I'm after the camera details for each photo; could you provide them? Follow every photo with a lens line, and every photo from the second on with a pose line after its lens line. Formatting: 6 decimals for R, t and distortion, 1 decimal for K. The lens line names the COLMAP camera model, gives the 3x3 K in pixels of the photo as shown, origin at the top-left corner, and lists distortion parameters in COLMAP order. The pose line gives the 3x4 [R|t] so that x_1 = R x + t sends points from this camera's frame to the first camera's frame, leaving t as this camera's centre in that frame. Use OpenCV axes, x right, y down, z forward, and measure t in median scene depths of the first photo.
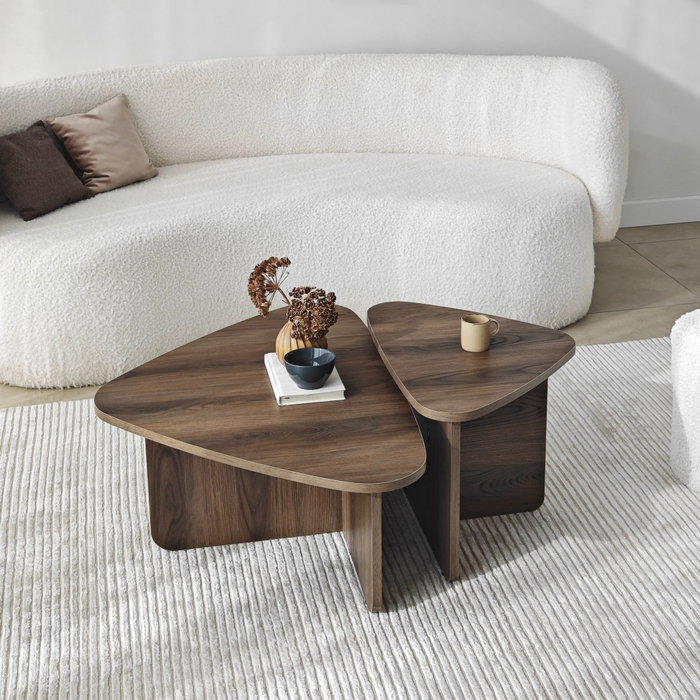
lens RADIAL K [[1299.1, 0, 414.5], [0, 1299.1, 348.4], [0, 0, 1]] dist [-0.004786, 0.097109]
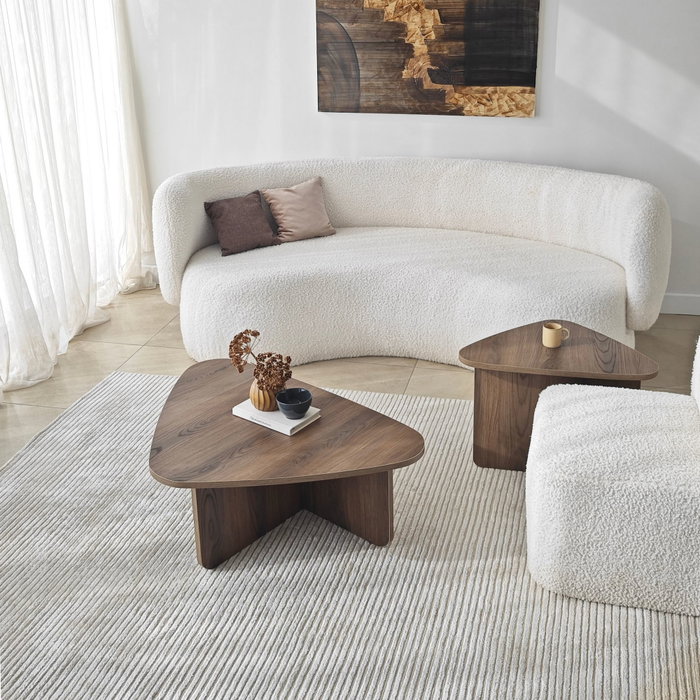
lens RADIAL K [[931.4, 0, 360.7], [0, 931.4, 304.3], [0, 0, 1]] dist [0.029784, -0.013482]
pose [[0.888665, 0.156161, -0.431148, 0.310038], [-0.162623, 0.986441, 0.022095, -0.087355], [0.428753, 0.050480, 0.902010, 0.074510]]
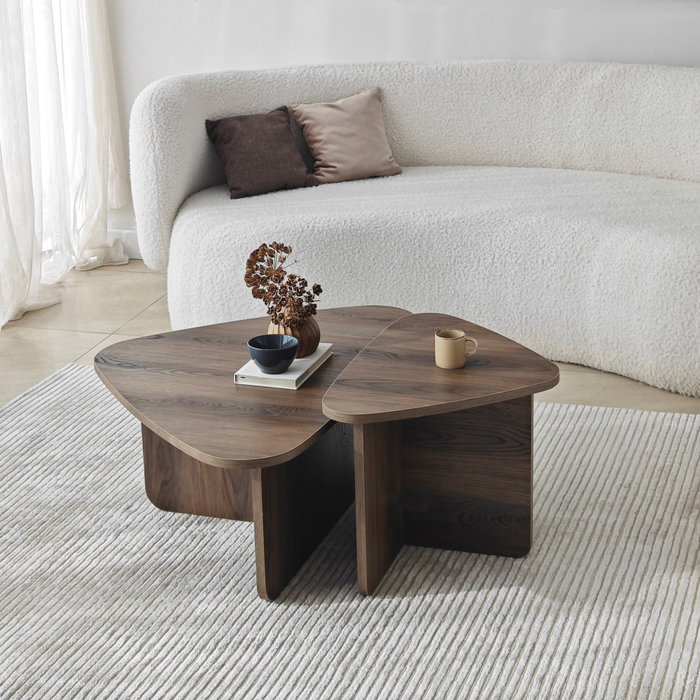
lens RADIAL K [[1568.8, 0, 350.0], [0, 1568.8, 350.0], [0, 0, 1]] dist [0.048466, -0.181552]
pose [[0.857819, 0.157855, -0.489109, 0.383608], [-0.178846, 0.983870, 0.003867, -0.001934], [0.481830, 0.084158, 0.872214, -0.027029]]
